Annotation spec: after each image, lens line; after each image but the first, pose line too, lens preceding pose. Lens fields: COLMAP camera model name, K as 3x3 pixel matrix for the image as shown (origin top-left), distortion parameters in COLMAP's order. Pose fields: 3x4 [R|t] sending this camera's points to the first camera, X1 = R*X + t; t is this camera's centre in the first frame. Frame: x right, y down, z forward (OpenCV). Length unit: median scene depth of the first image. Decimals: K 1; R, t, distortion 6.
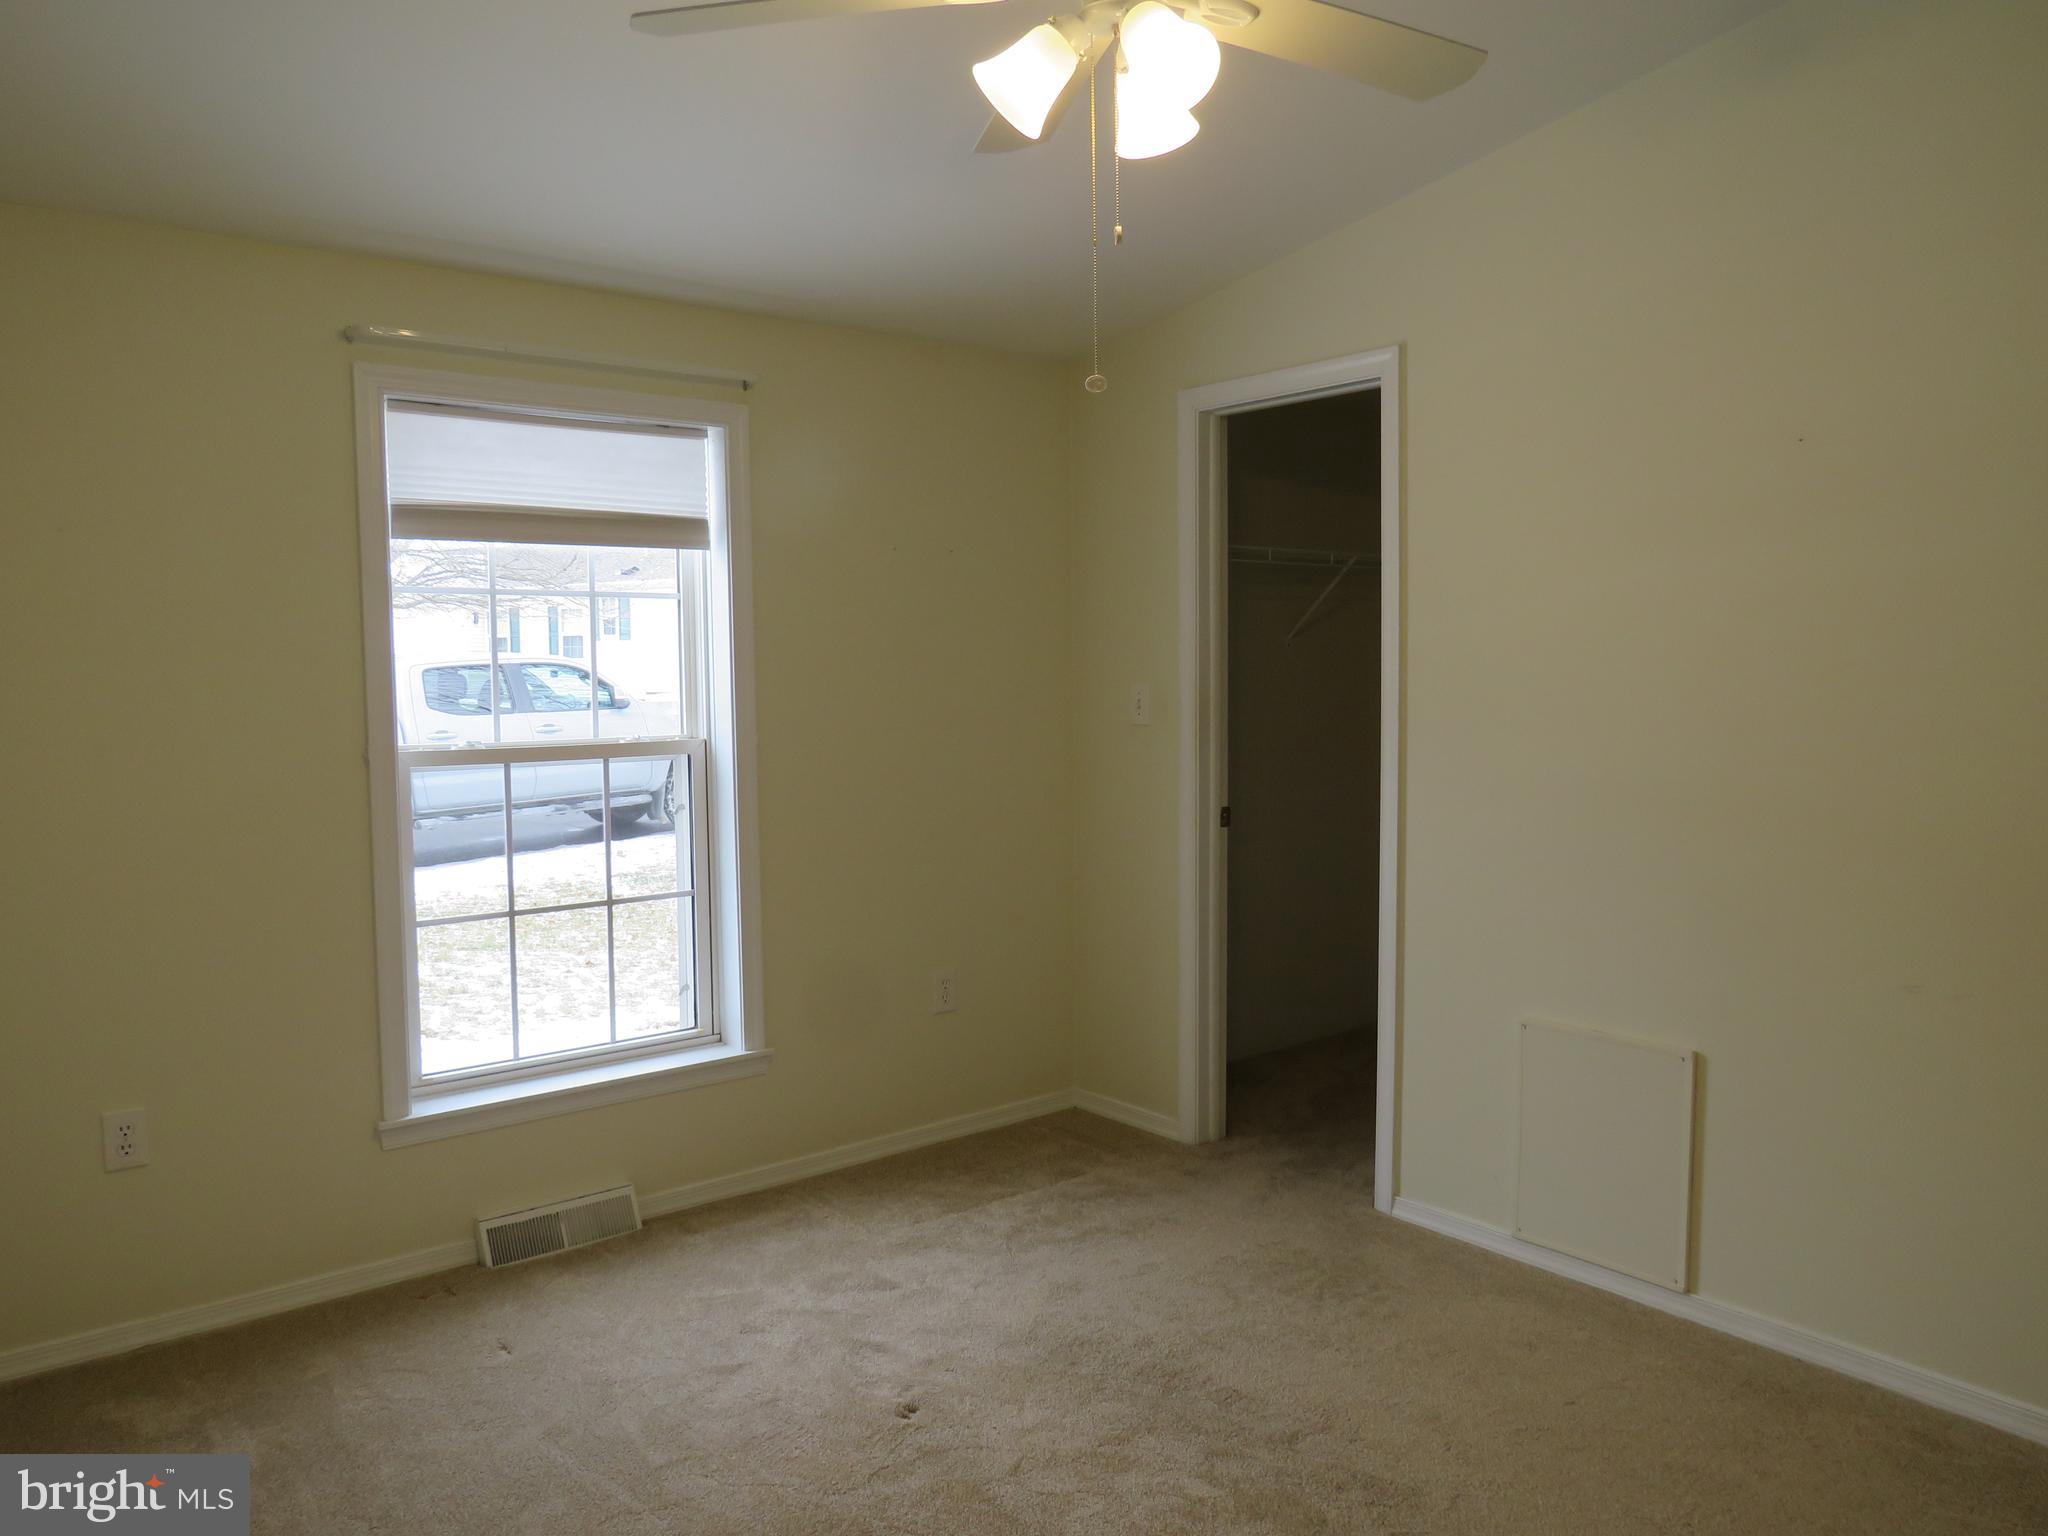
lens RADIAL K [[1482.9, 0, 1025.5], [0, 1482.9, 772.5], [0, 0, 1]] dist [-0.018539, 0.014057]
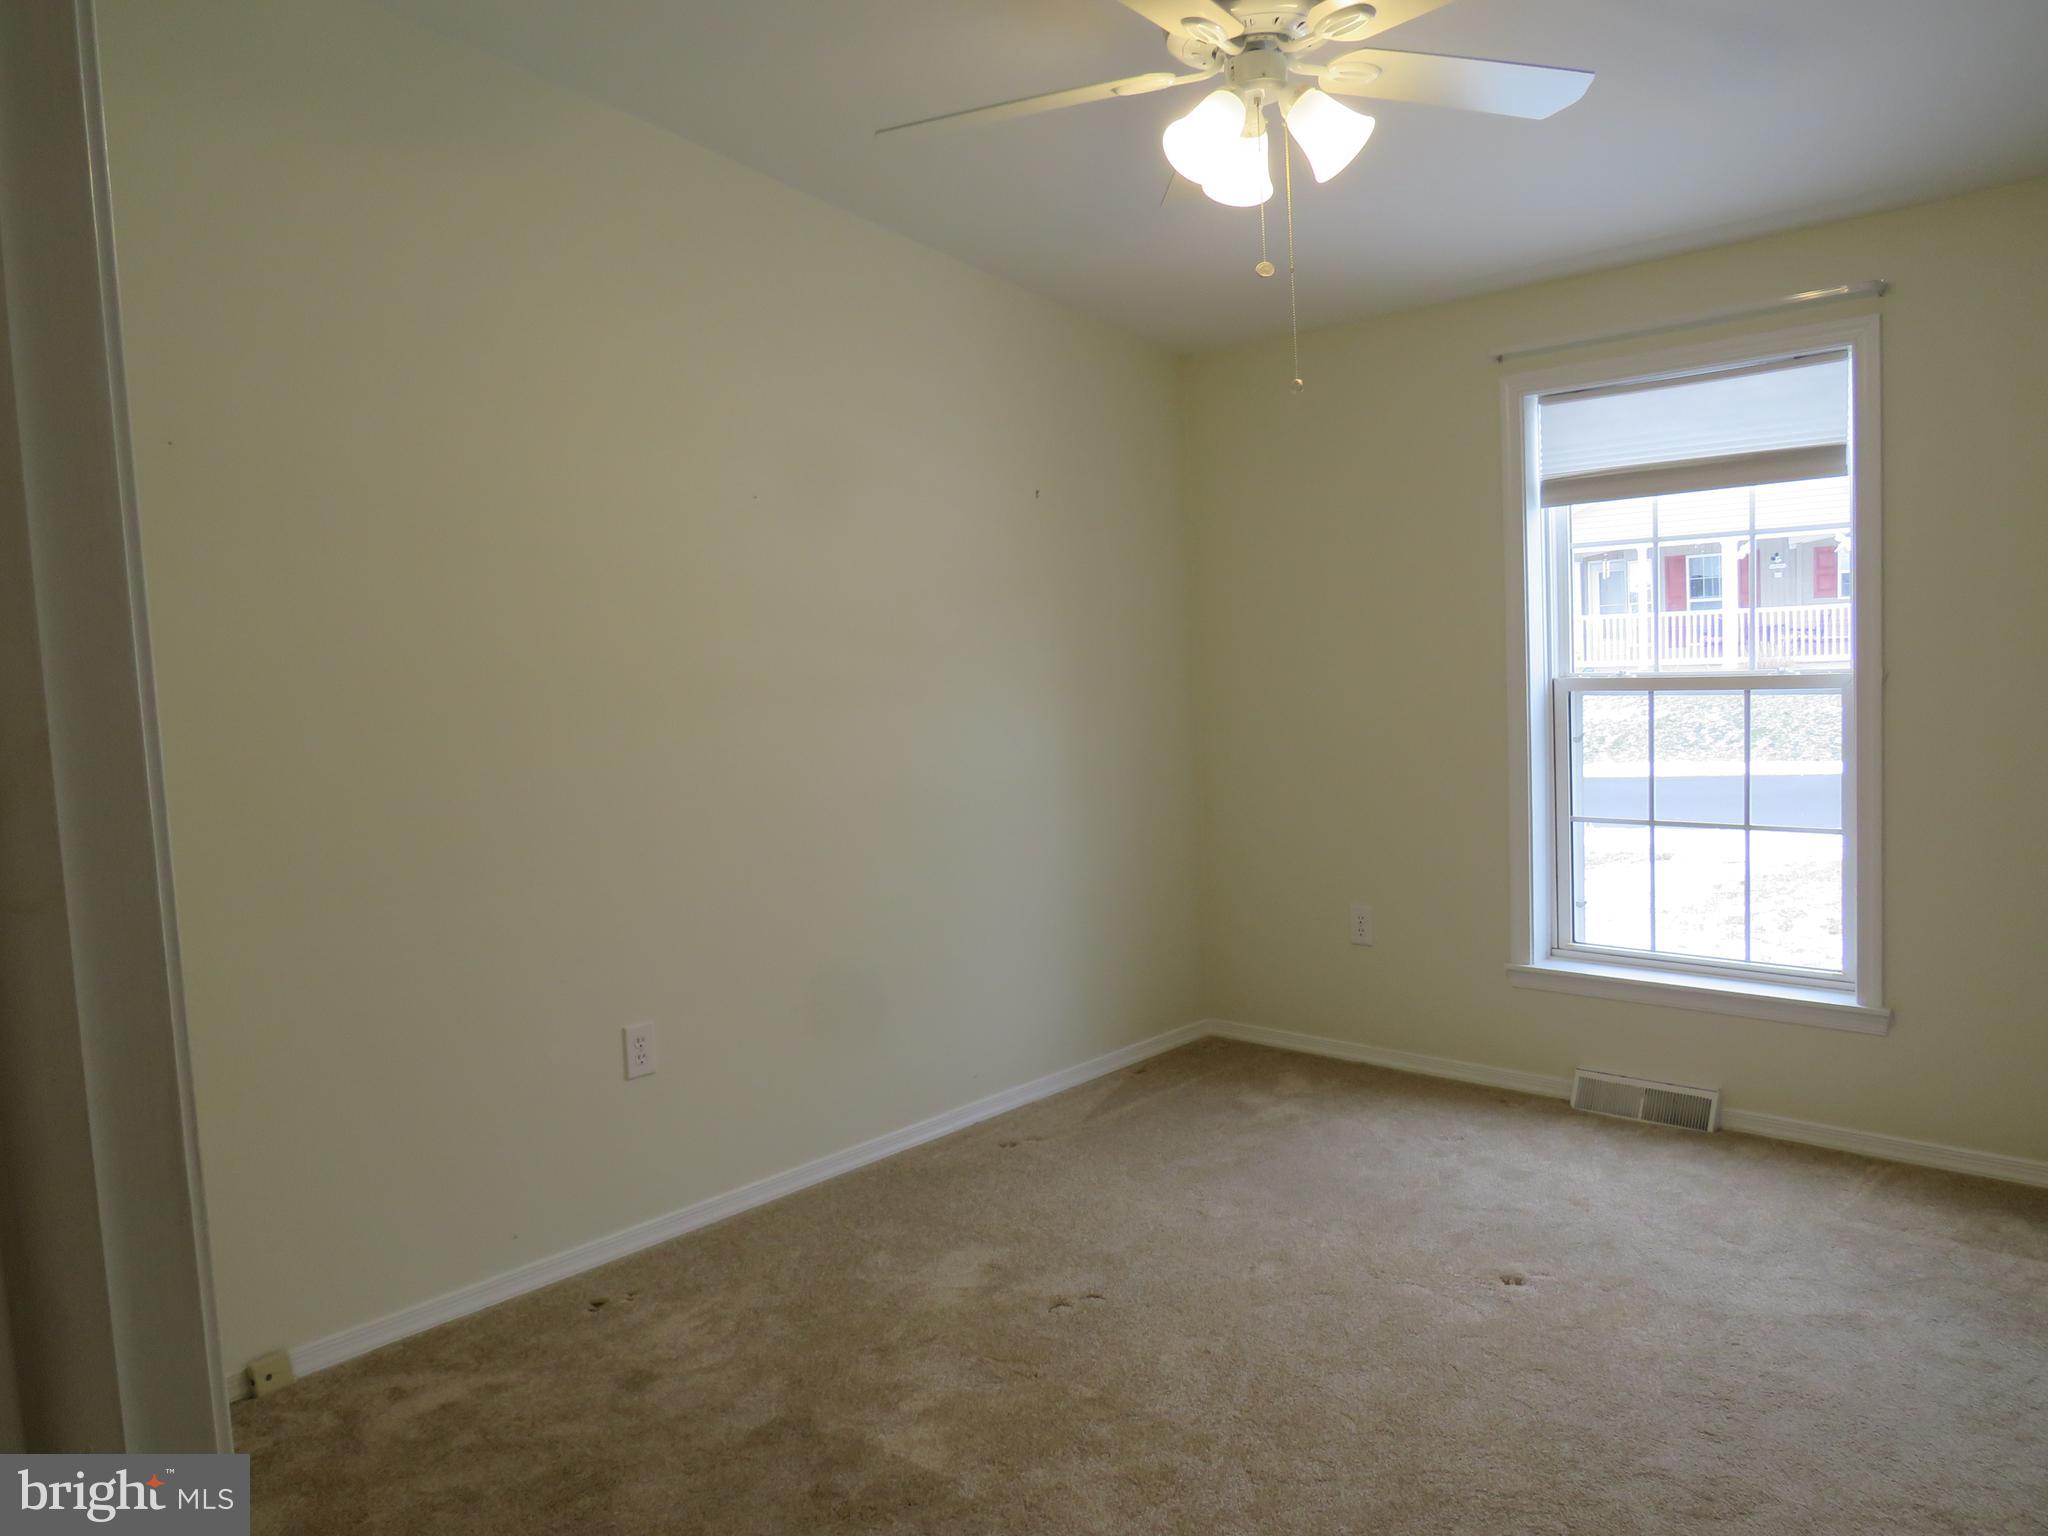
lens RADIAL K [[1482.9, 0, 1025.5], [0, 1482.9, 772.5], [0, 0, 1]] dist [-0.018539, 0.014057]
pose [[0.131371, 0.088229, -0.987399, 0.697977], [-0.030608, 0.995918, 0.084918, -0.024897], [0.990861, 0.019066, 0.133536, 0.361588]]
